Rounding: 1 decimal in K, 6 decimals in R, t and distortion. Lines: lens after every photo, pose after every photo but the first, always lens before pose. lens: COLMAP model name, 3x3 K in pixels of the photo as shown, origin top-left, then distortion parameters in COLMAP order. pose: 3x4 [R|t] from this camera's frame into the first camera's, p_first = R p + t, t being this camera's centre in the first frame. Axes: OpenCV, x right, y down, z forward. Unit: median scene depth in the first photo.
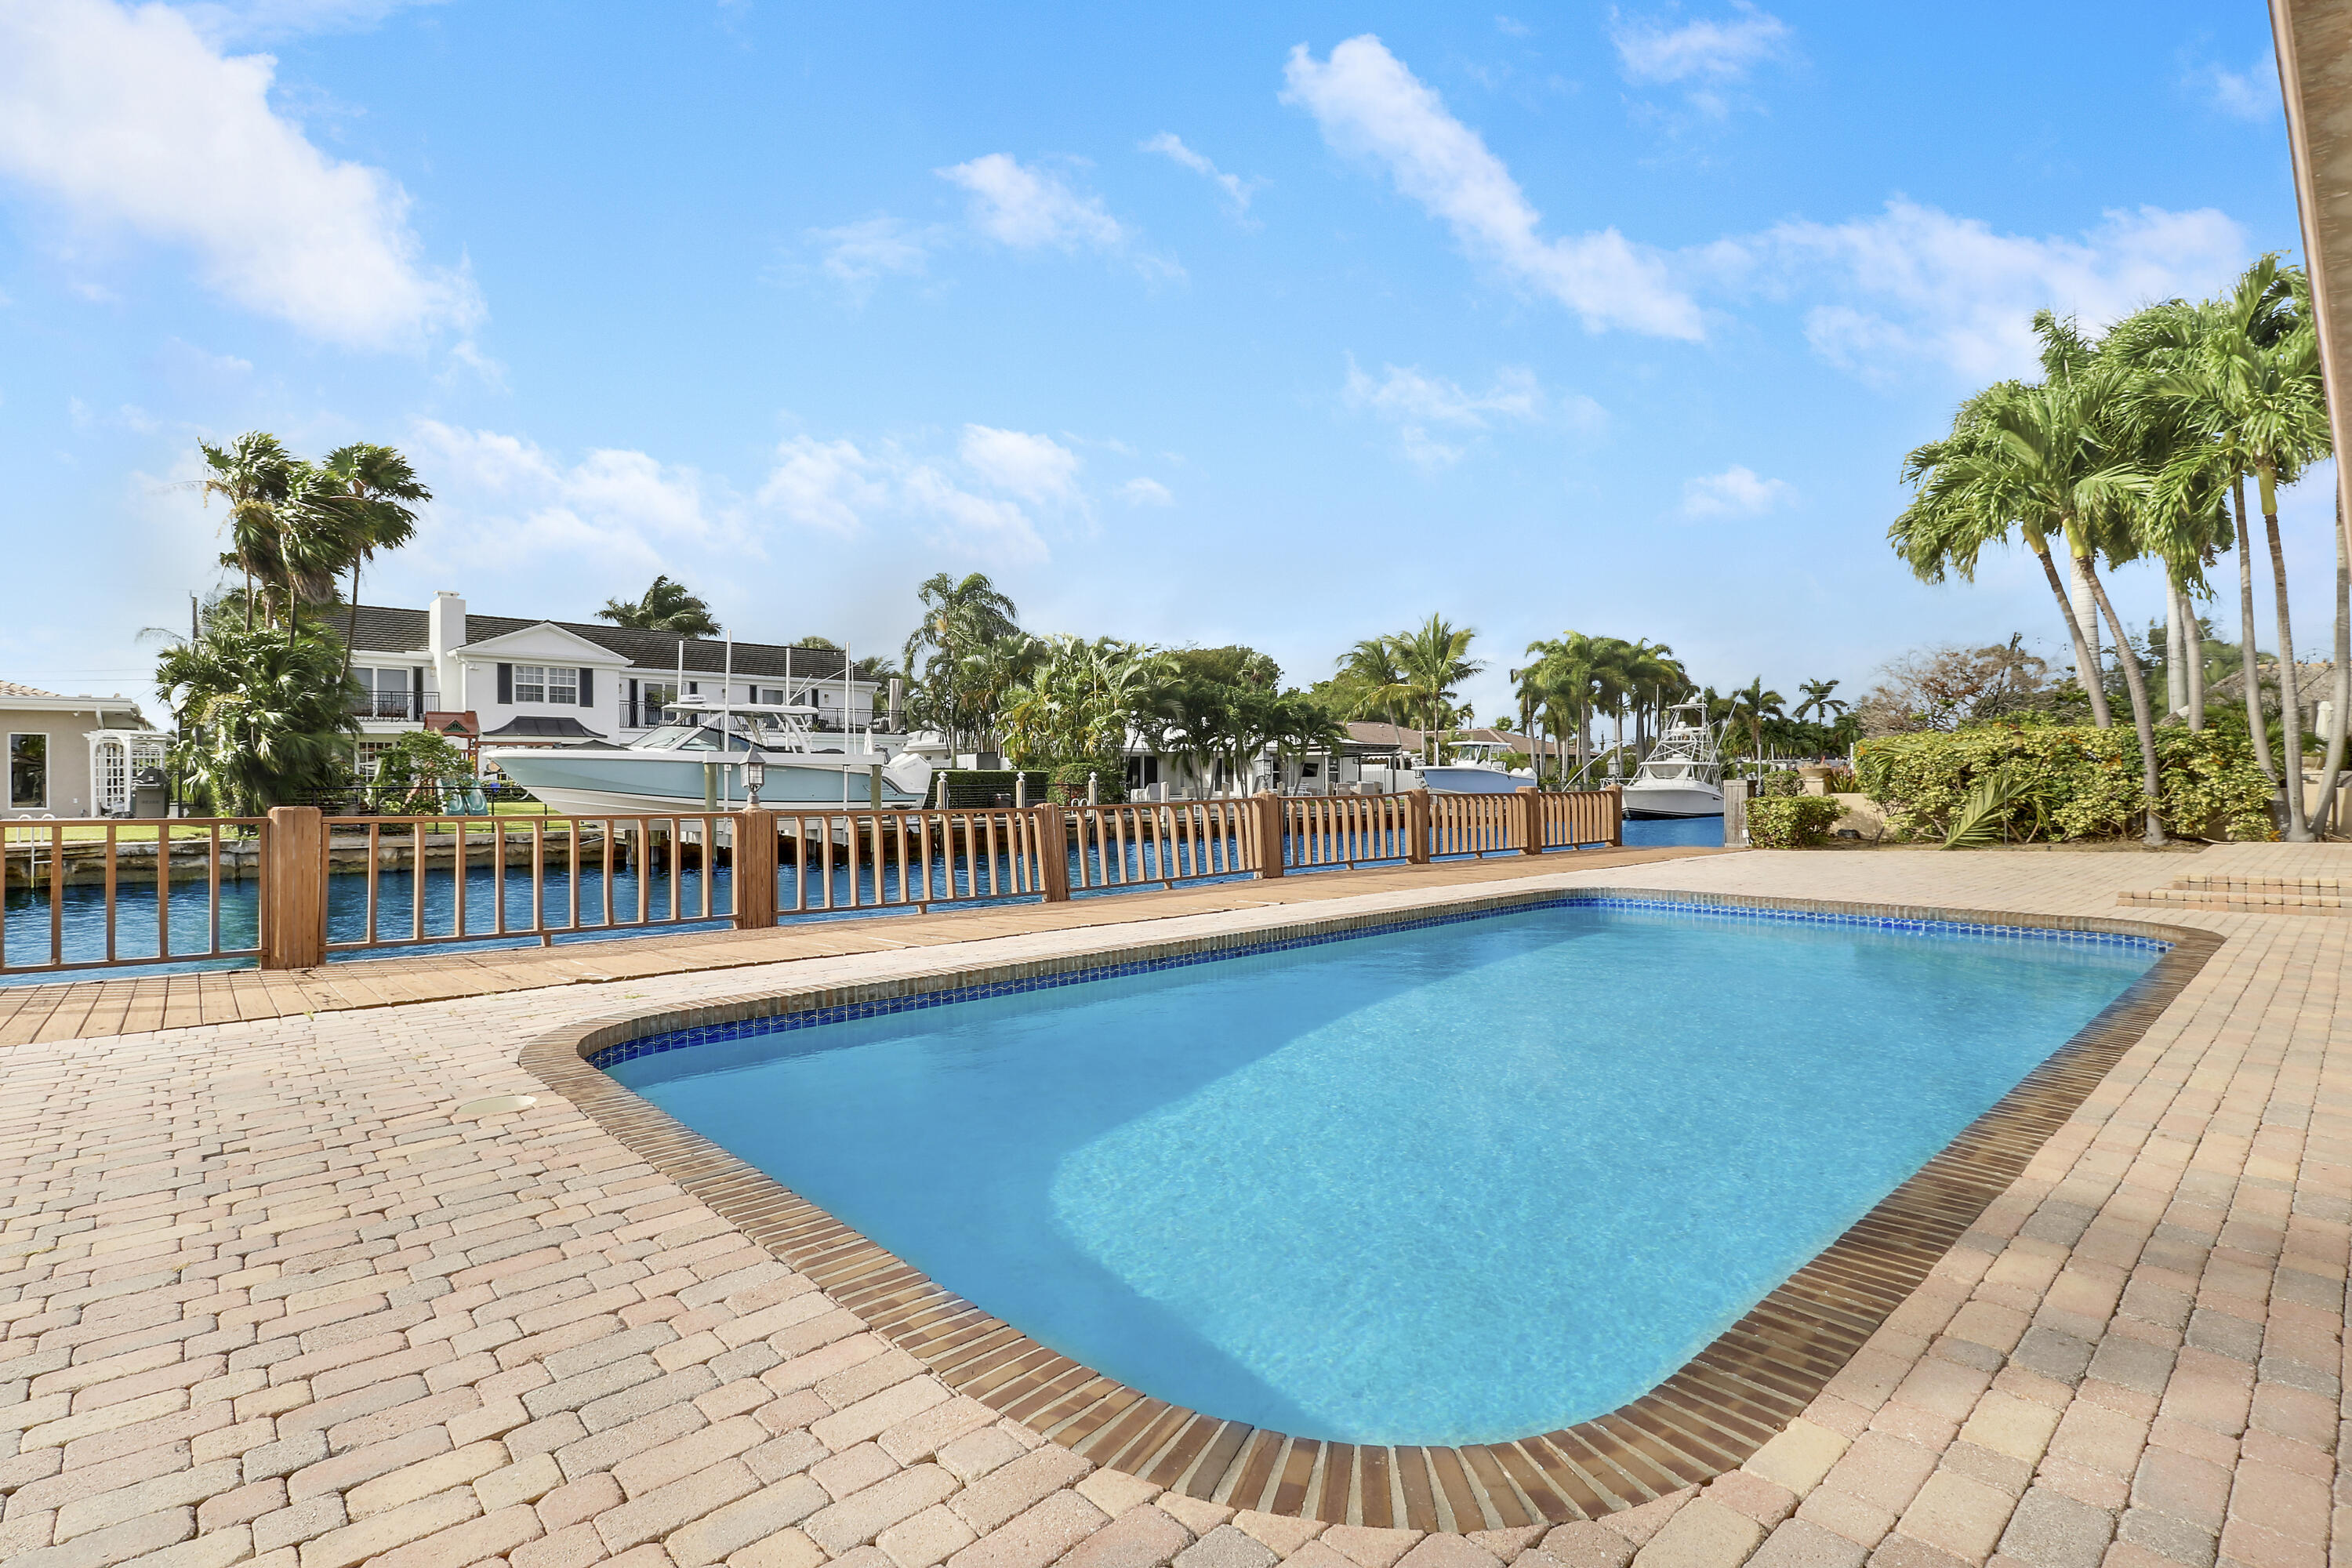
lens RADIAL K [[1069.8, 0, 1146.1], [0, 1069.8, 775.8], [0, 0, 1]] dist [0.000401, 0.000064]
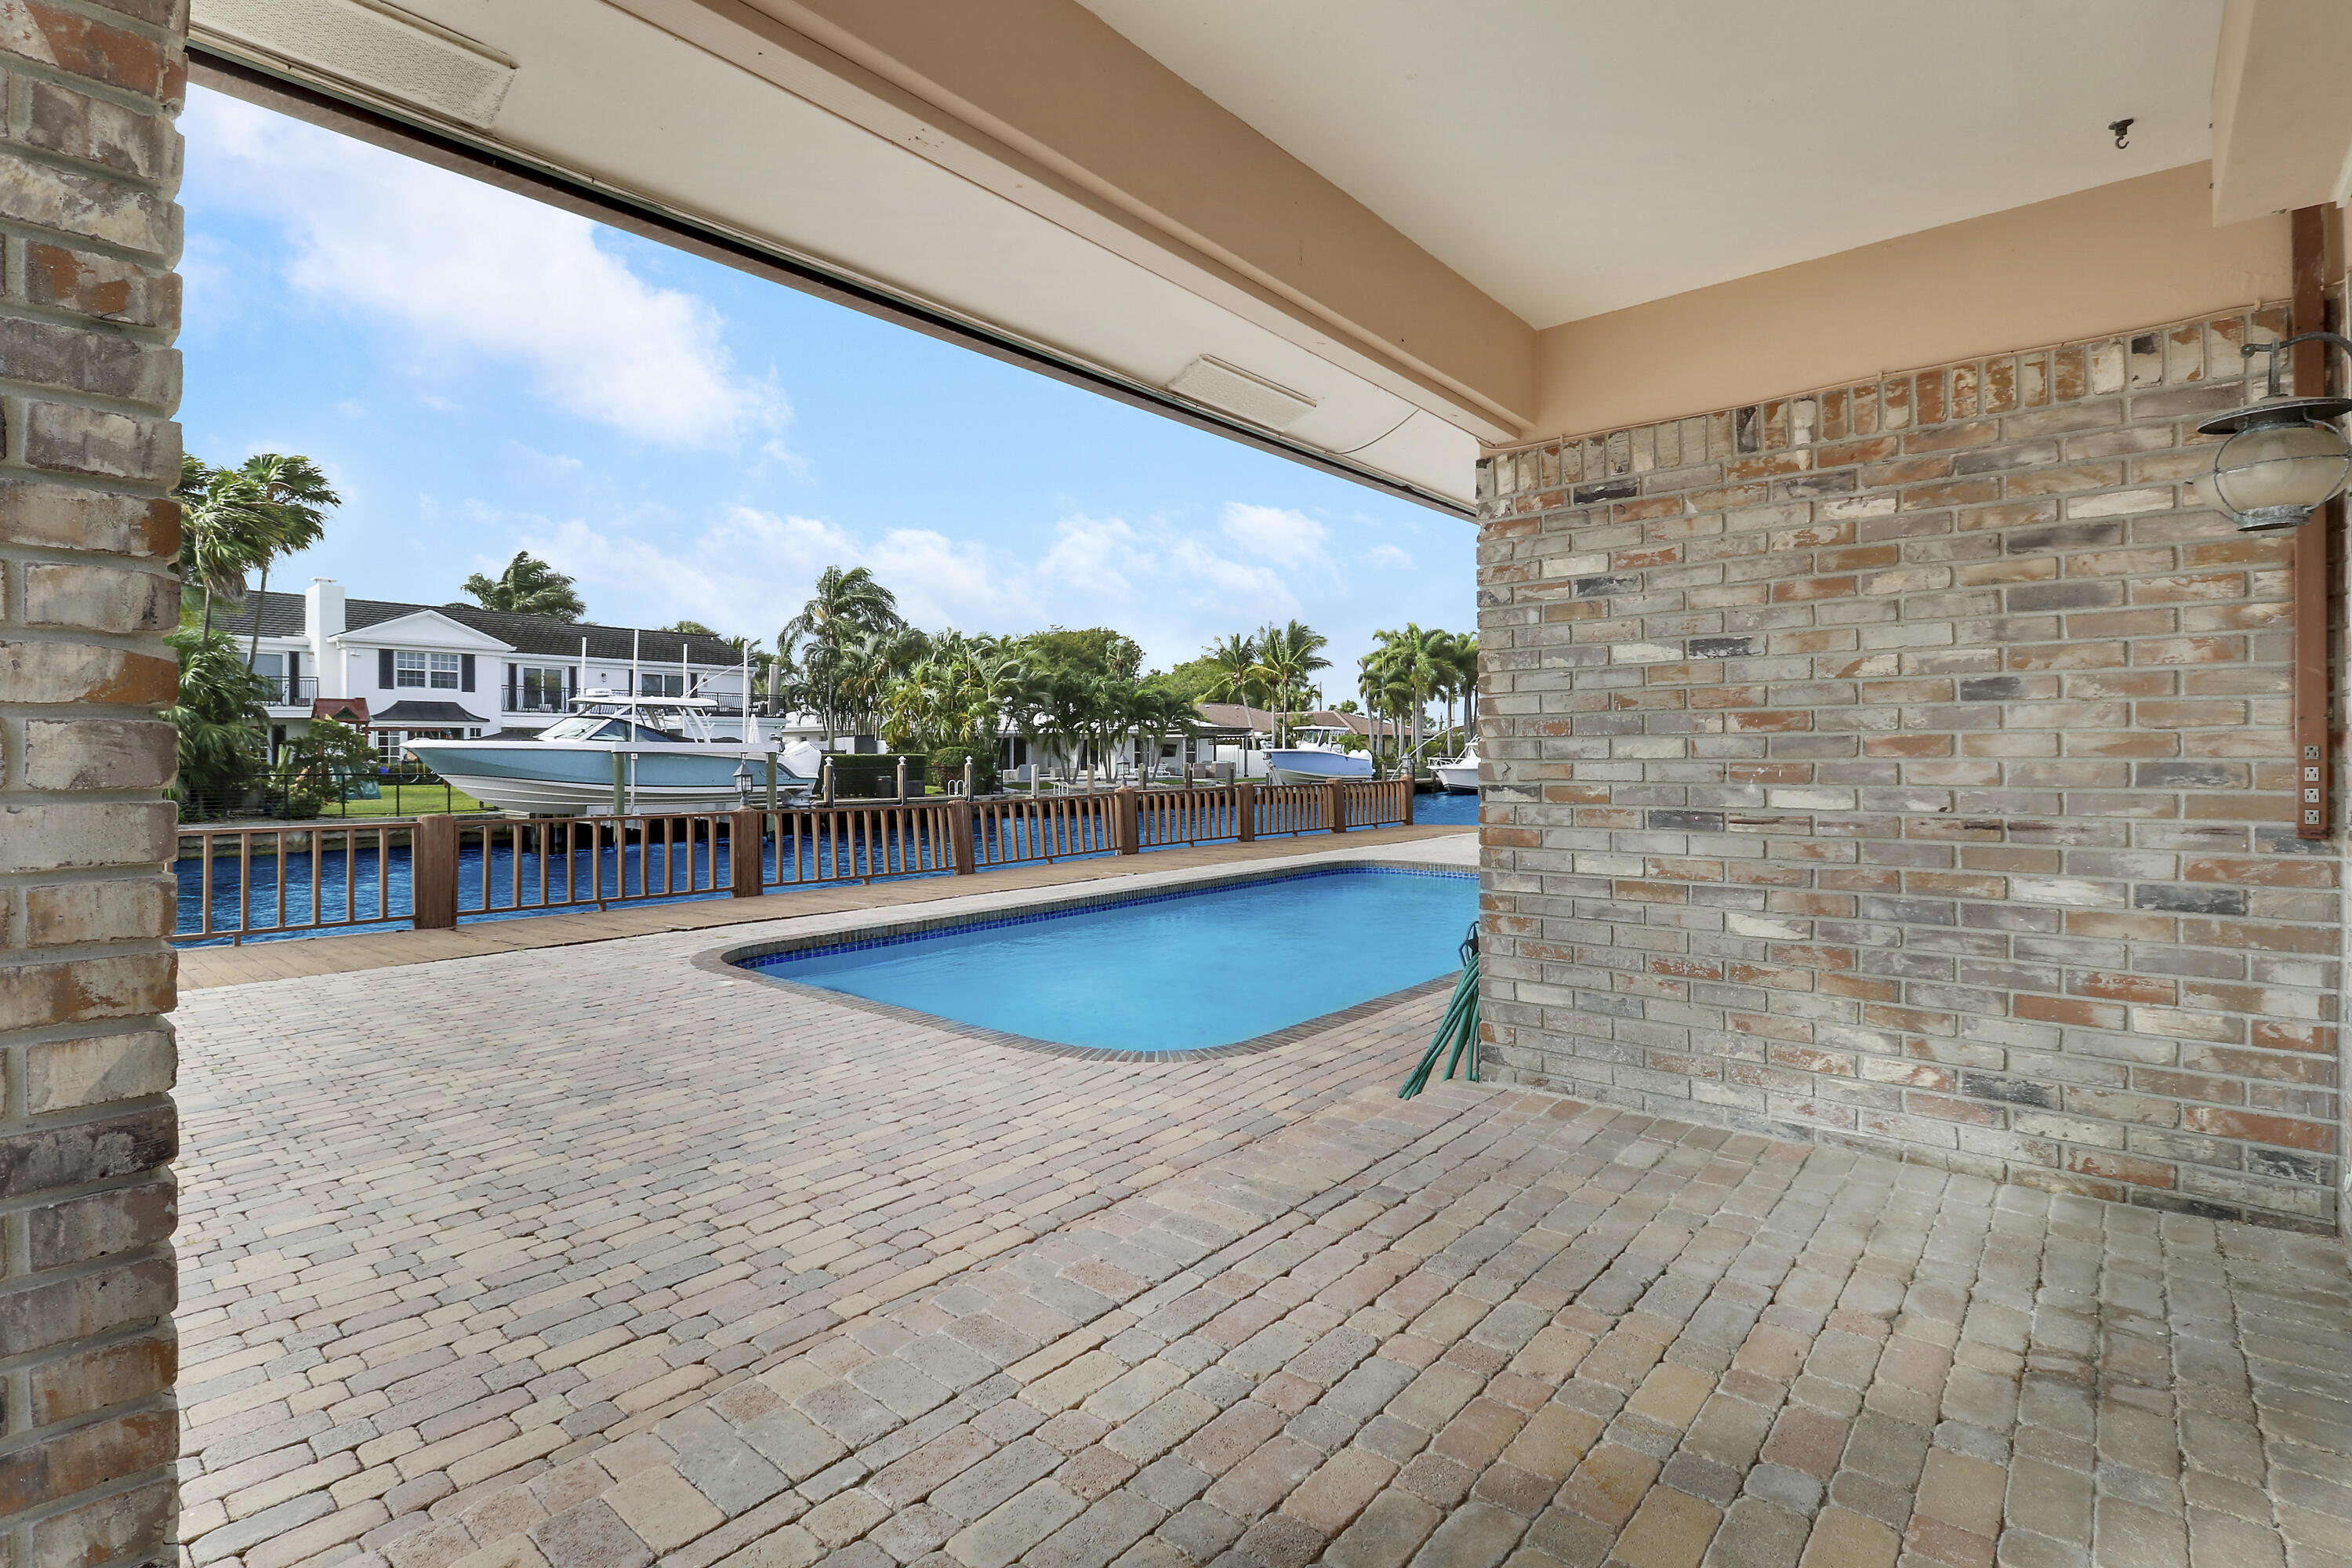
lens RADIAL K [[1122.3, 0, 1186.6], [0, 1122.3, 759.3], [0, 0, 1]] dist [-0.001769, -0.000382]
pose [[0.987089, 0.004016, 0.160122, -0.012929], [-0.006499, 0.999867, 0.014984, -0.017320], [-0.160040, -0.015832, 0.986983, -0.149419]]
